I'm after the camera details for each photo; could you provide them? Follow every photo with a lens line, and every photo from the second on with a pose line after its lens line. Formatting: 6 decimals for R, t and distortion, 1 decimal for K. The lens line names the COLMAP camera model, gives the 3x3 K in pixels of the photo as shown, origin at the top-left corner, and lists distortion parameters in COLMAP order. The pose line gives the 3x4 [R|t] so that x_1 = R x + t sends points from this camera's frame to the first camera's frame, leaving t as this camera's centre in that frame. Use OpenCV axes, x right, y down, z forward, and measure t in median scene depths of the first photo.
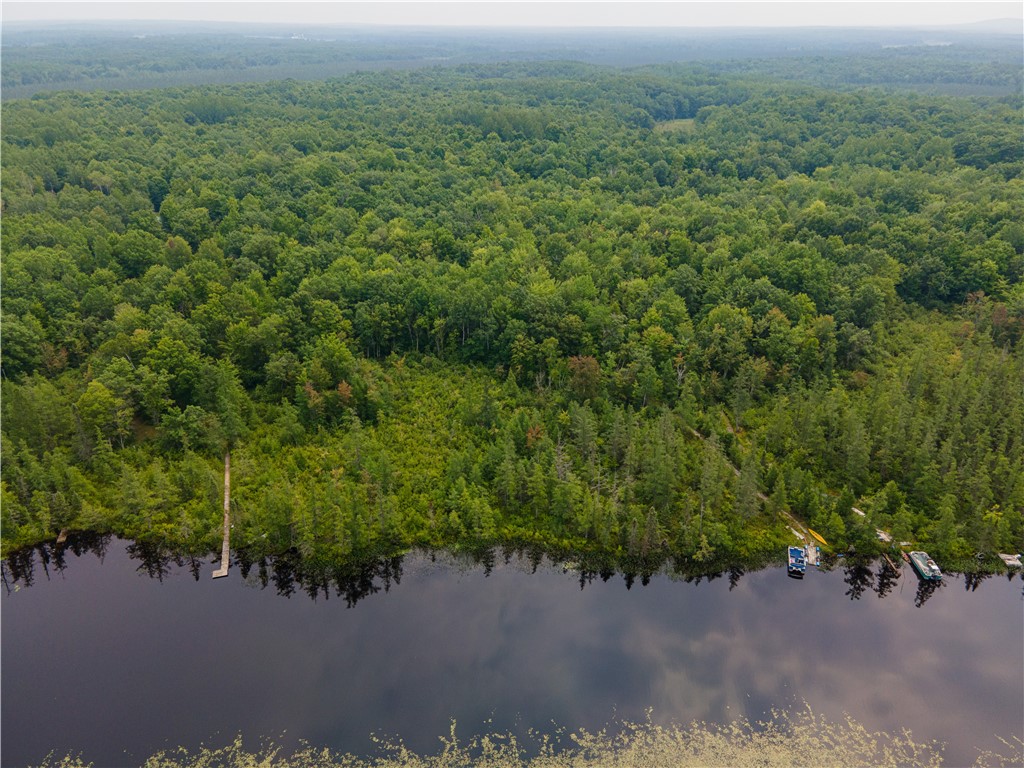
lens RADIAL K [[754.9, 0, 512.0], [0, 754.9, 384.0], [0, 0, 1]] dist [0.007631, 0.059794]
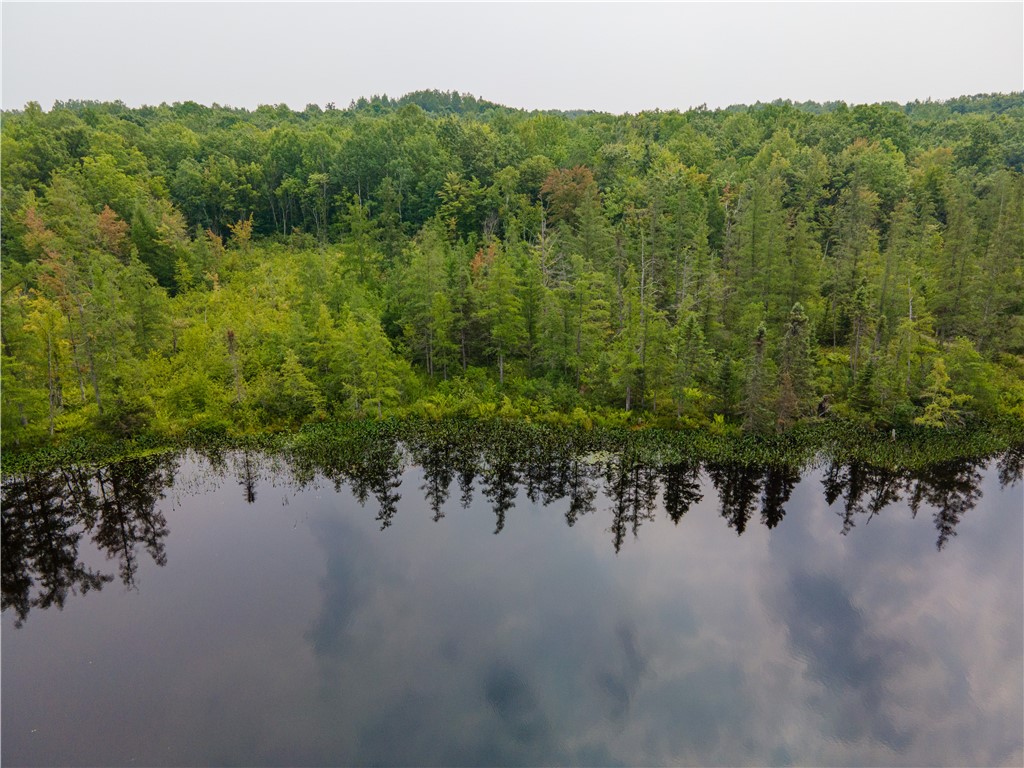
lens RADIAL K [[754.9, 0, 512.0], [0, 754.9, 384.0], [0, 0, 1]] dist [0.007631, 0.059794]
pose [[0.995938, -0.034460, 0.083186, 0.002356], [0.044486, 0.991551, -0.121851, 0.162887], [-0.078284, 0.125056, 0.989056, 0.415052]]
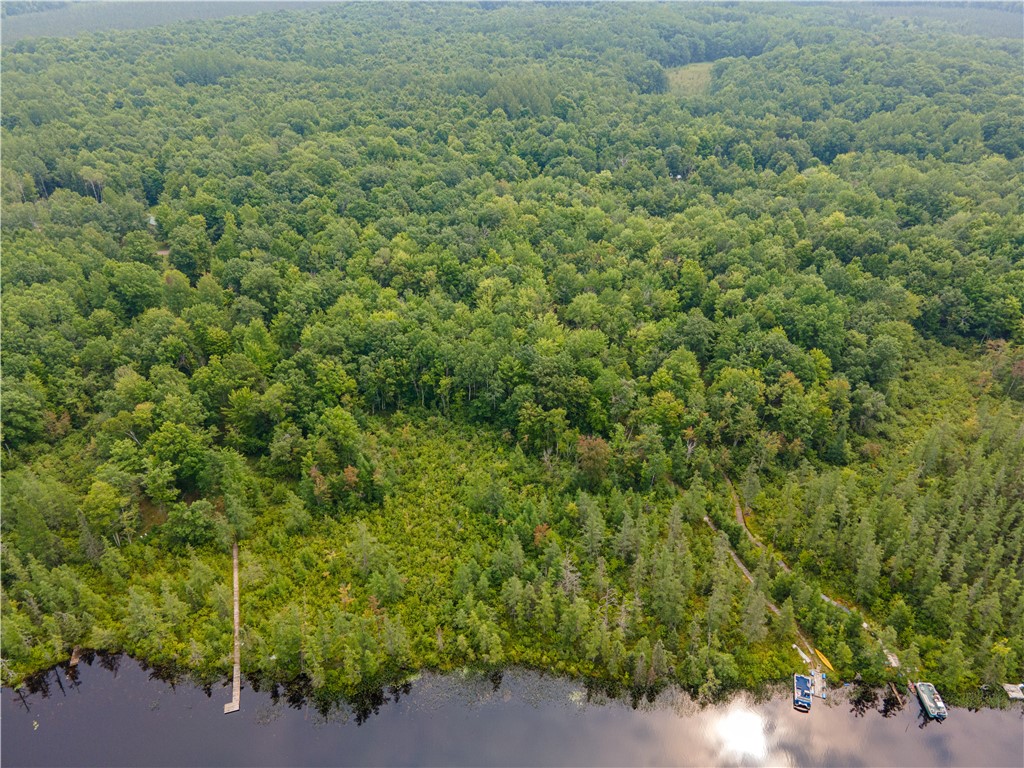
lens RADIAL K [[754.9, 0, 512.0], [0, 754.9, 384.0], [0, 0, 1]] dist [0.007631, 0.059794]
pose [[0.999977, 0.001020, -0.006739, -0.002627], [-0.000253, 0.993621, 0.112774, -0.190836], [0.006811, -0.112770, 0.993598, 0.025631]]
